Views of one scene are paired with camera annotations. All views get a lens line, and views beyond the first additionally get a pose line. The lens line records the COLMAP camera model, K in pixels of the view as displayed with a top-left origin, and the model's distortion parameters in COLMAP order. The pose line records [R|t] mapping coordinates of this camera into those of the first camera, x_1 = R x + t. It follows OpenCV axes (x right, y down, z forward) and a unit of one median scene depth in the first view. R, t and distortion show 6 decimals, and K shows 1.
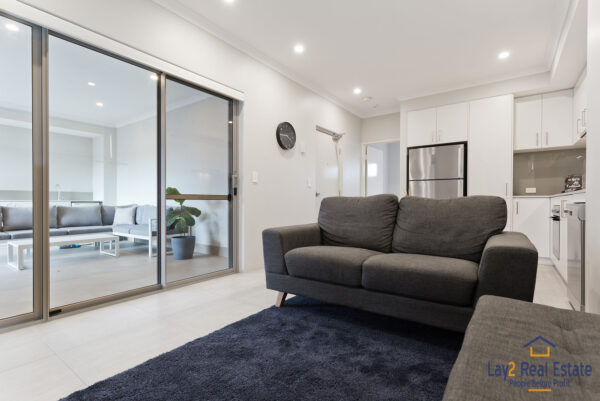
lens RADIAL K [[291.1, 0, 299.0], [0, 291.1, 203.8], [0, 0, 1]] dist [-0.002244, 0.001515]
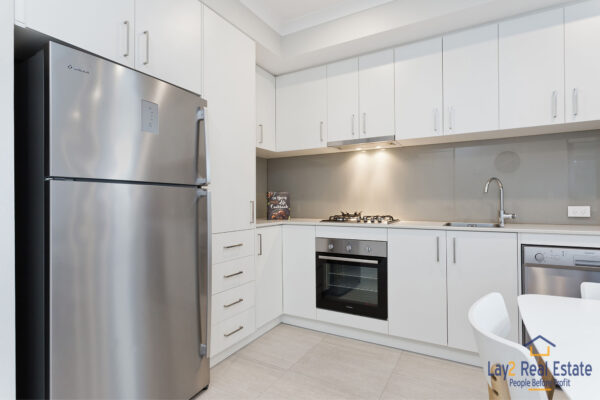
lens RADIAL K [[316.0, 0, 300.1], [0, 316.0, 198.1], [0, 0, 1]] dist [0.014320, 0.000312]
pose [[-0.130850, 0.012017, 0.991329, 0.120746], [0.013141, 0.999860, -0.010386, -0.069381], [-0.991315, 0.011668, -0.130990, 0.981150]]
